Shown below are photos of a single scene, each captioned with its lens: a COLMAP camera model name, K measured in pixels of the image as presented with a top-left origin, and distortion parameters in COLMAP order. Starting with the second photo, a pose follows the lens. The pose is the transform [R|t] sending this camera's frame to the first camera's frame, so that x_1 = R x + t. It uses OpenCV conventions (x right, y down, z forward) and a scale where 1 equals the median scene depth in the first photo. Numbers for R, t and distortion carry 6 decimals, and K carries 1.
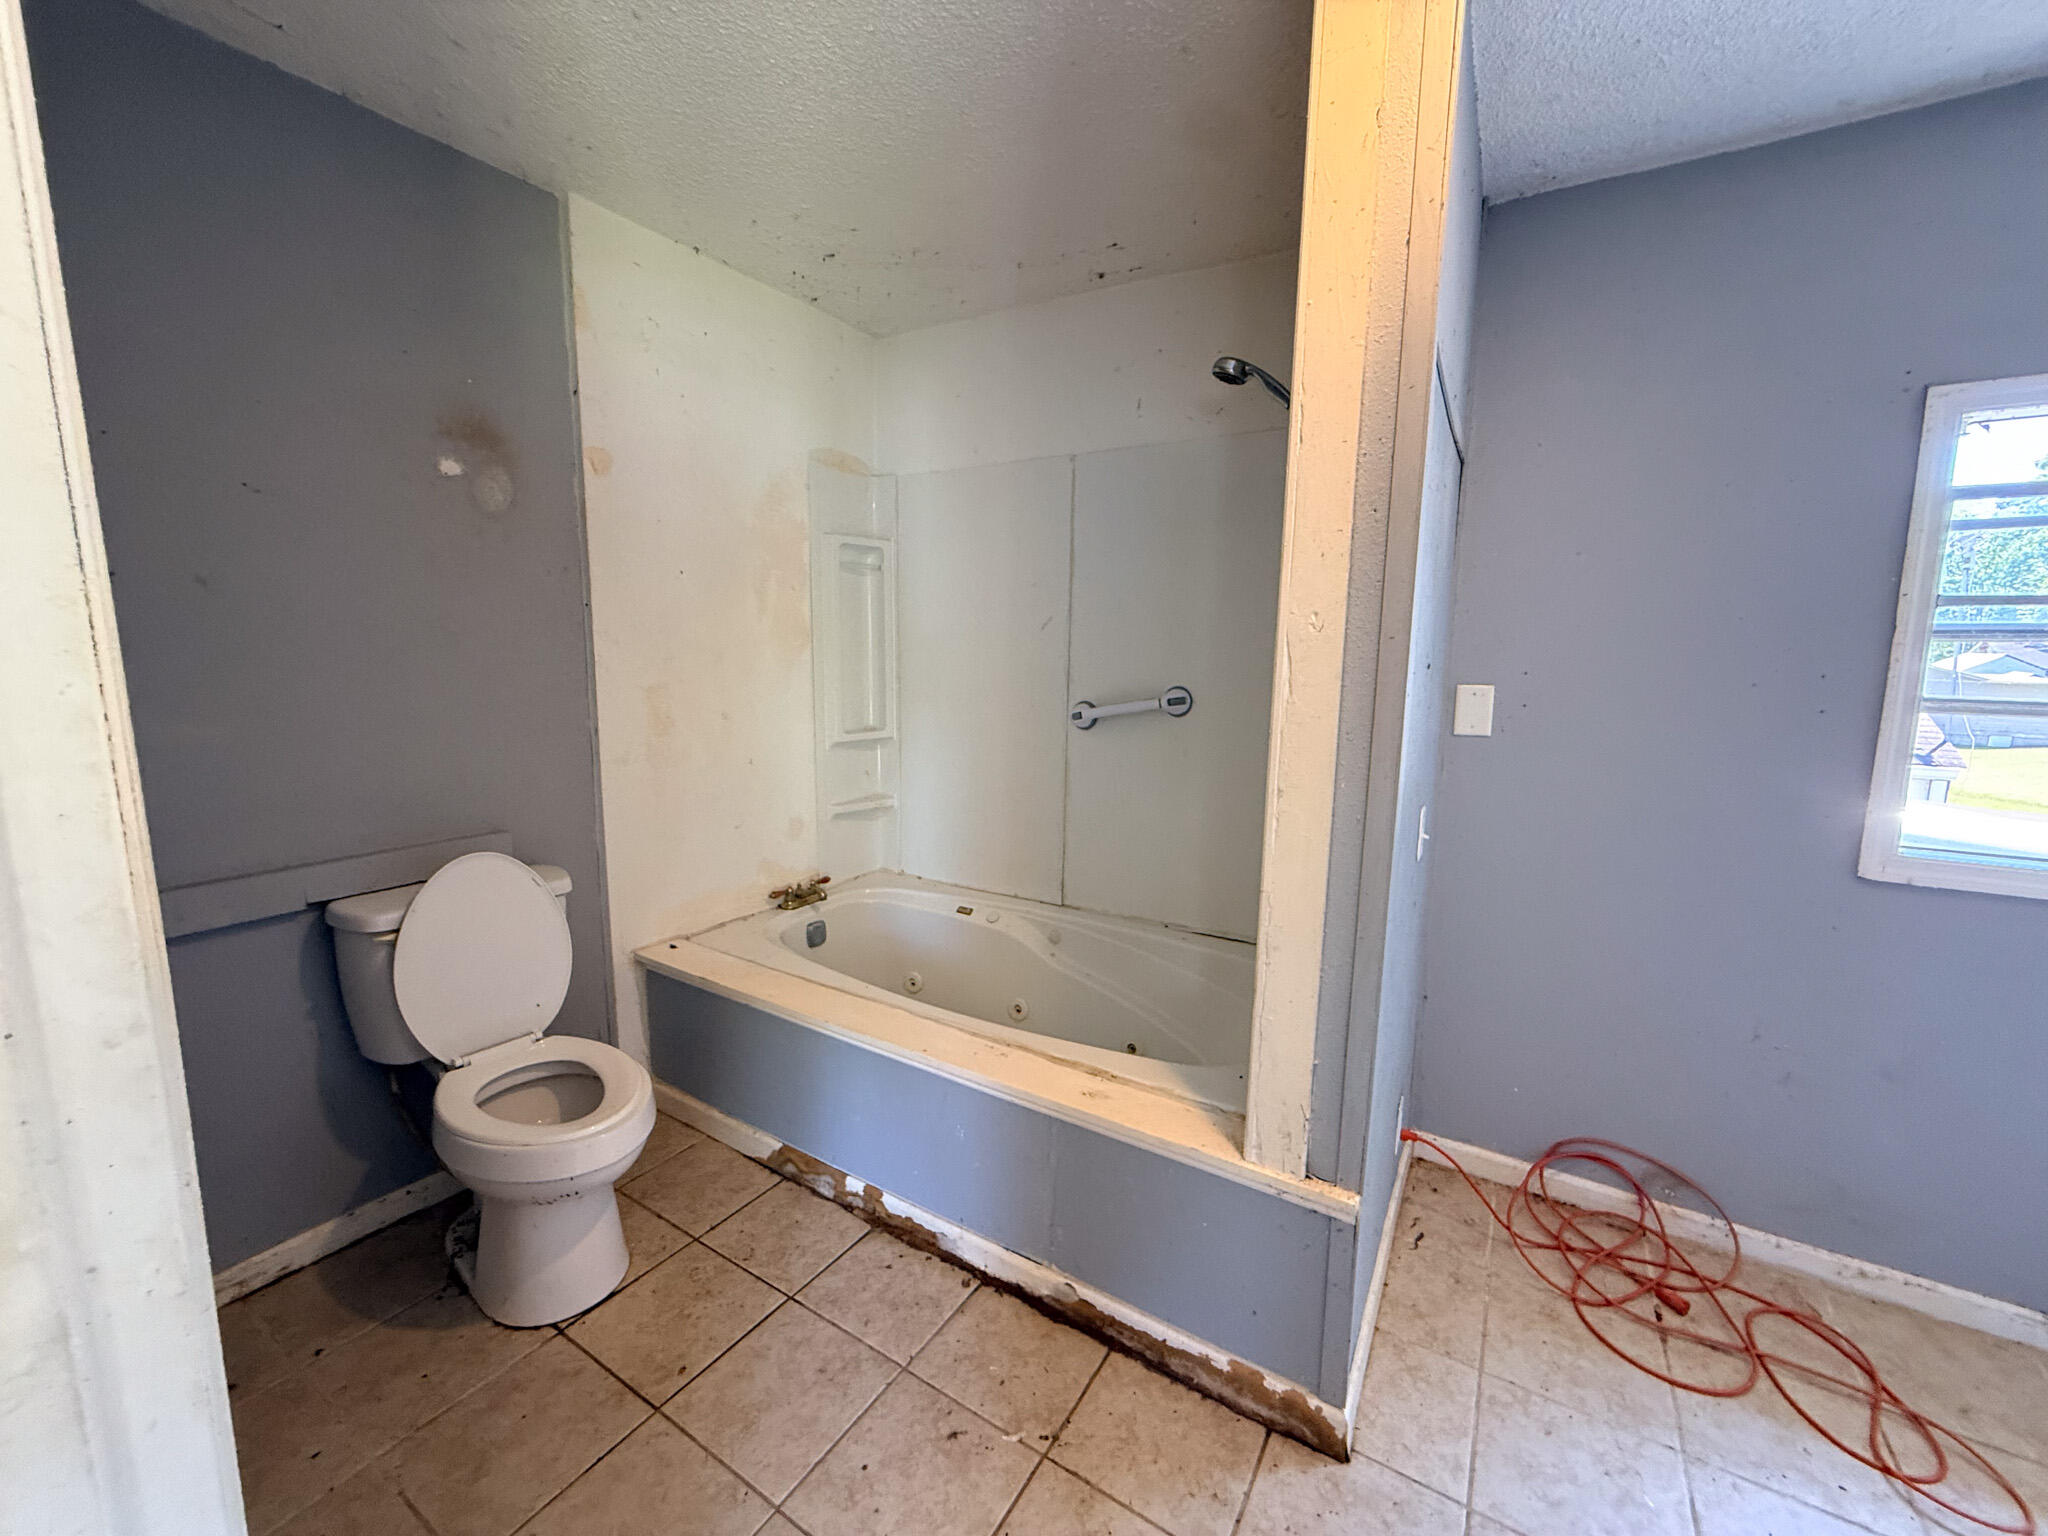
lens RADIAL K [[818.2, 0, 1024.3], [0, 818.2, 759.7], [0, 0, 1]] dist [-0.000127, 0.000066]
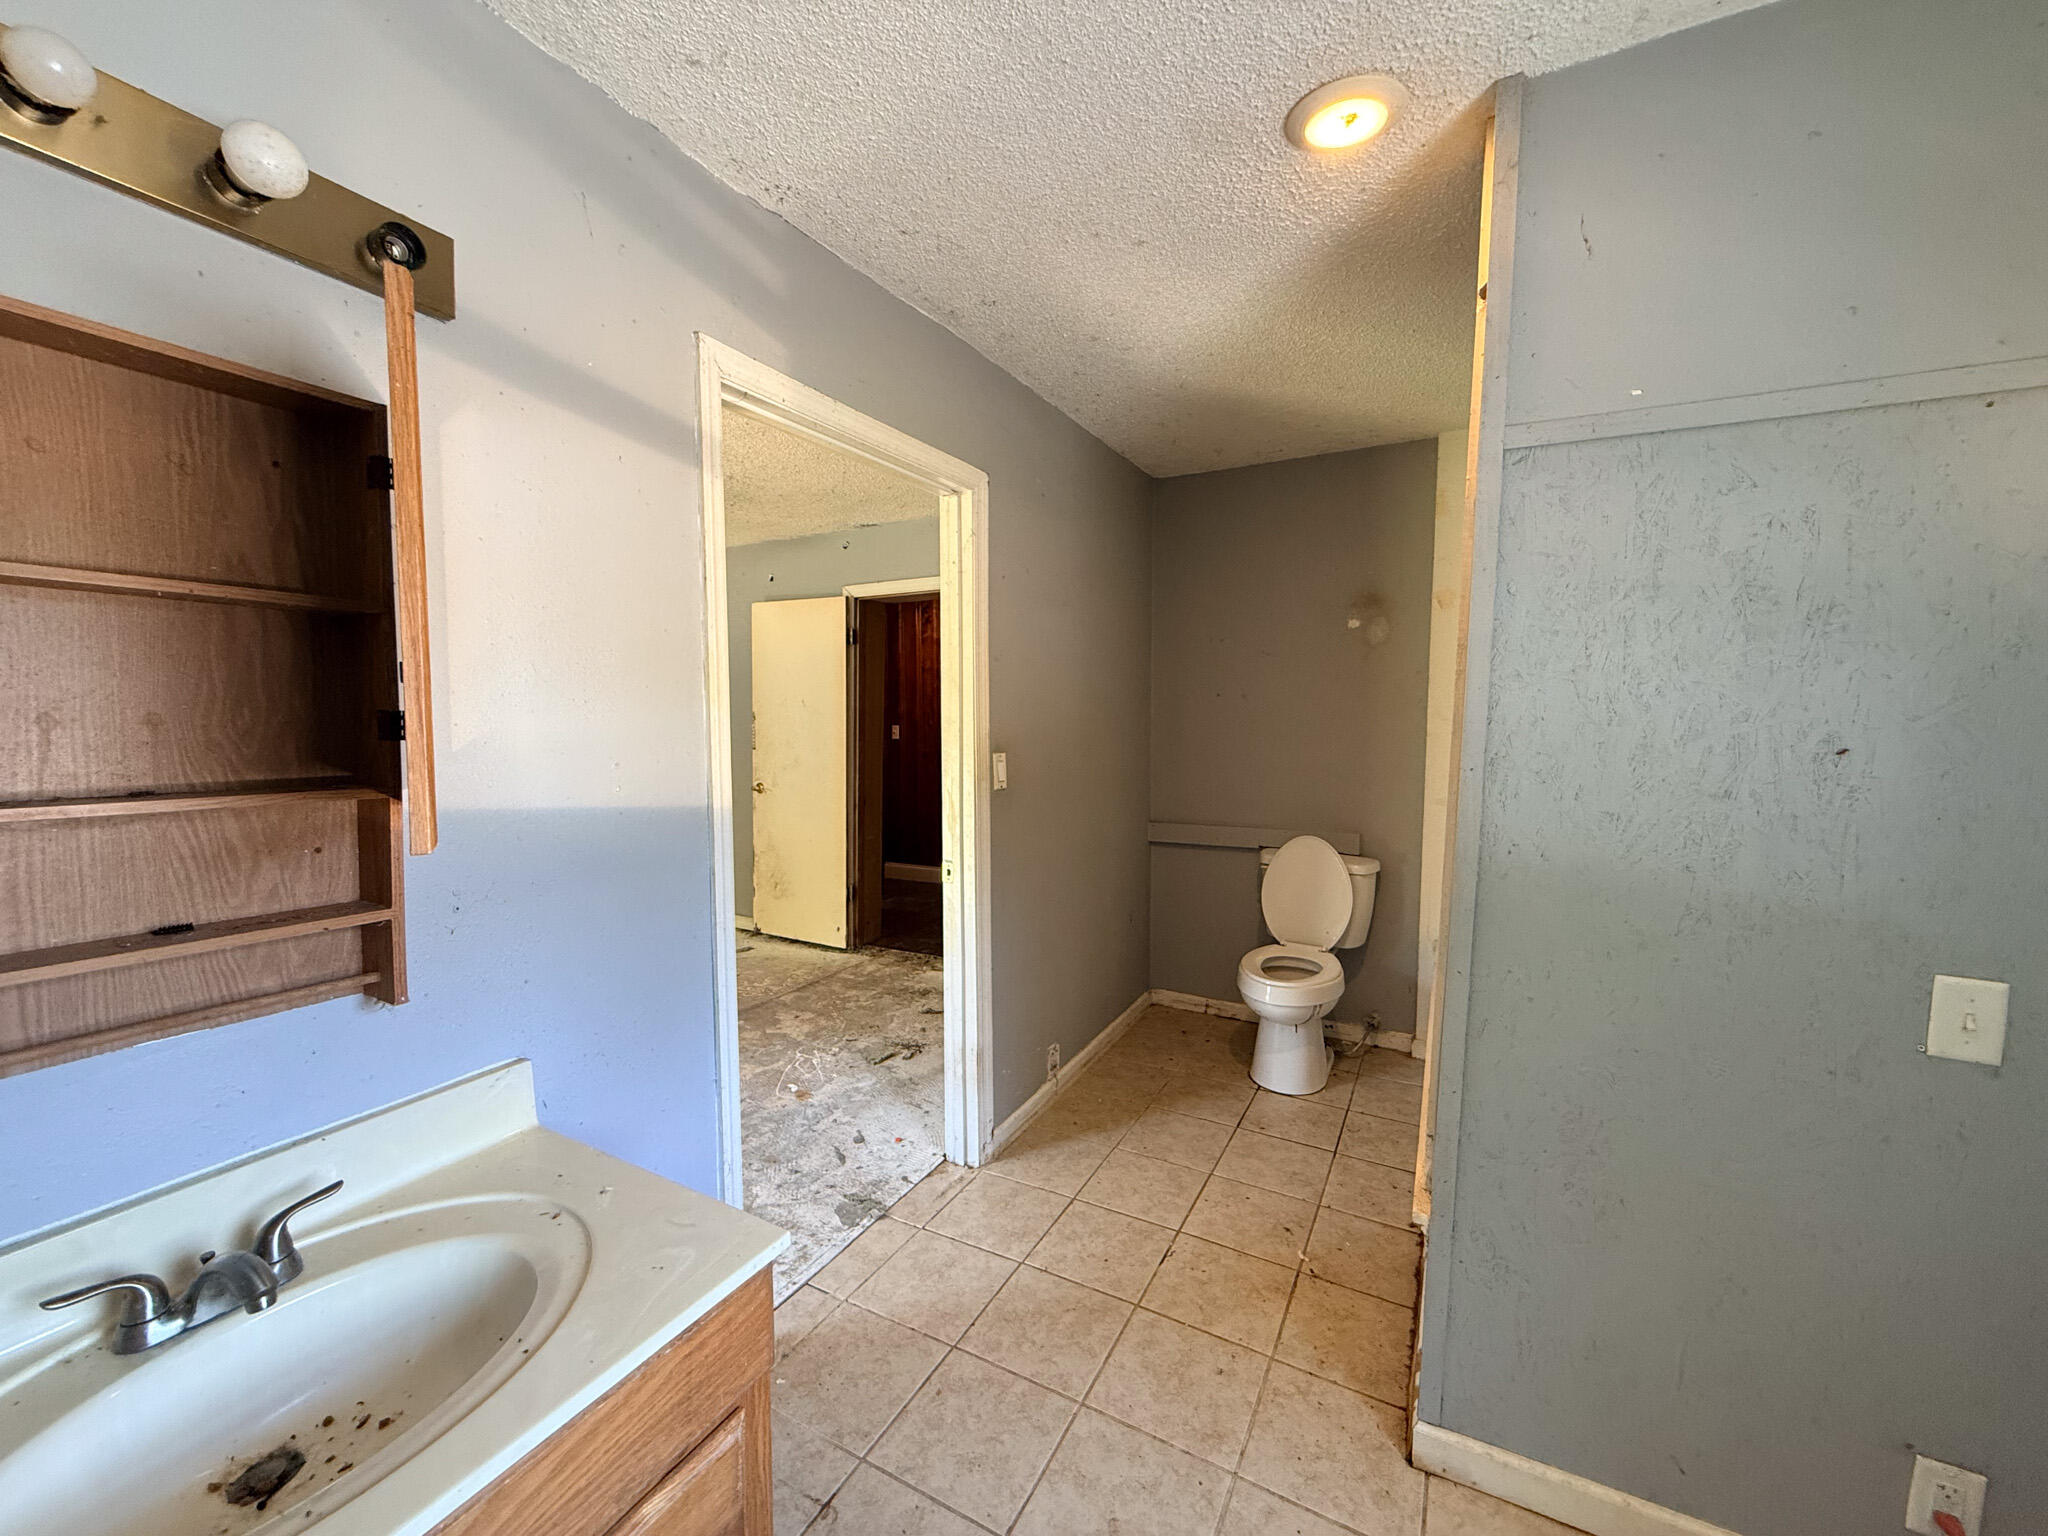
lens RADIAL K [[818.2, 0, 1024.3], [0, 818.2, 774.1], [0, 0, 1]] dist [-0.000127, 0.000066]
pose [[0.064256, 0.067084, -0.995676, 1.250272], [-0.138847, 0.988634, 0.057649, -0.046284], [0.988227, 0.134543, 0.072840, 0.251515]]
